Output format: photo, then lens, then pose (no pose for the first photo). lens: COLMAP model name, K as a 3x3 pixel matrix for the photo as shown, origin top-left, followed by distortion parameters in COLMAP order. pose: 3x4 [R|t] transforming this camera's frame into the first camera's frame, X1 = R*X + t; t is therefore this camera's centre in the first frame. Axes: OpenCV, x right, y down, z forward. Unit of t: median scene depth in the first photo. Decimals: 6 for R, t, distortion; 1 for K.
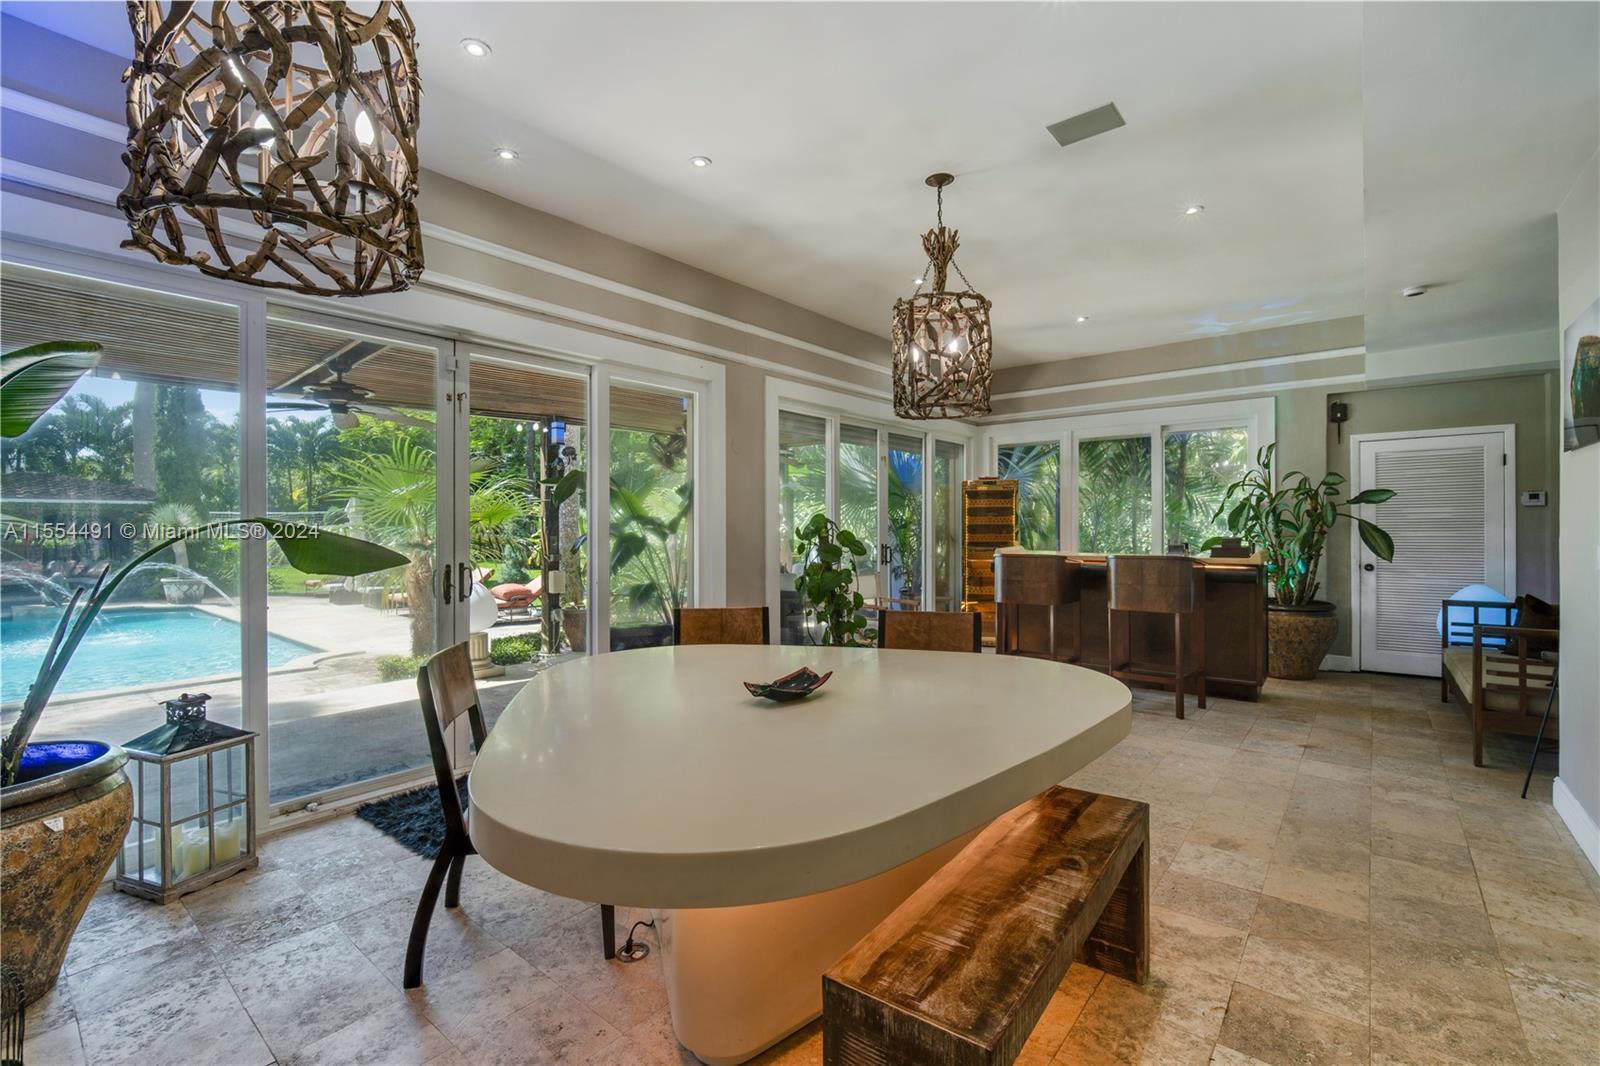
lens RADIAL K [[683.9, 0, 800.0], [0, 683.9, 533.0], [0, 0, 1]] dist [-0.003796, -0.000338]
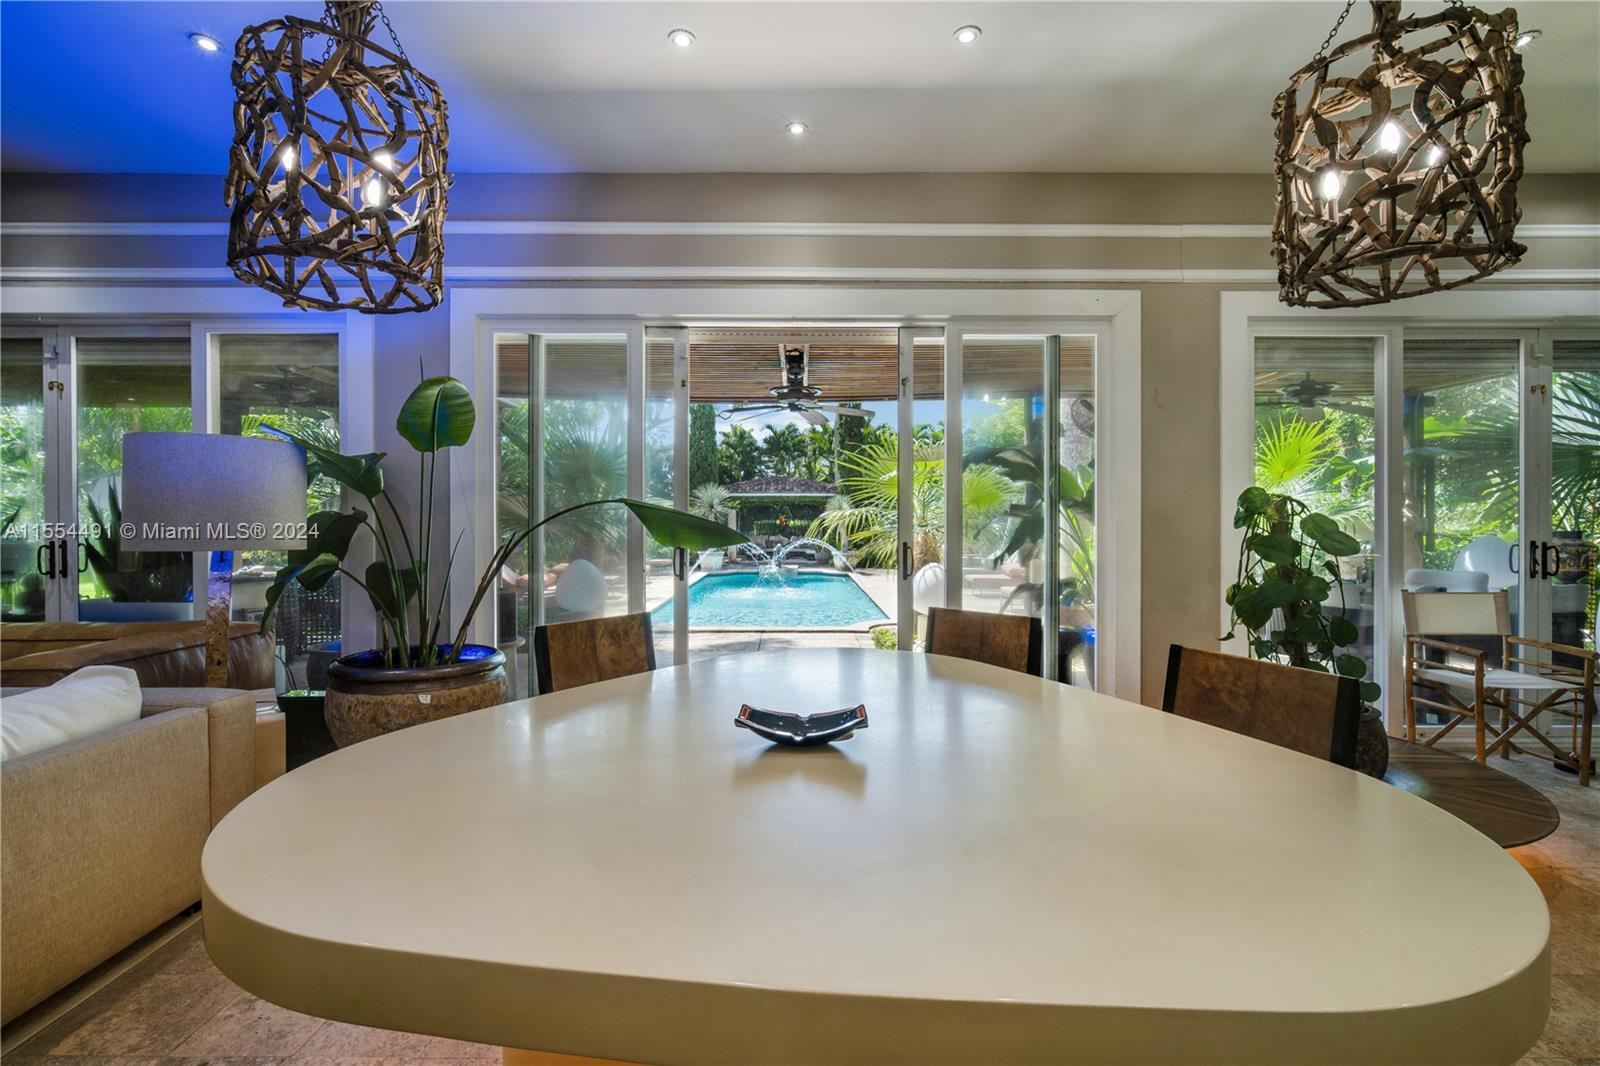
lens RADIAL K [[695.8, 0, 805.1], [0, 695.8, 526.3], [0, 0, 1]] dist [-0.009667, 0.000665]
pose [[0.645000, 0.016483, -0.764004, 0.190864], [-0.012107, 0.999862, 0.011350, 0.004632], [0.764086, 0.001929, 0.645111, 0.196807]]
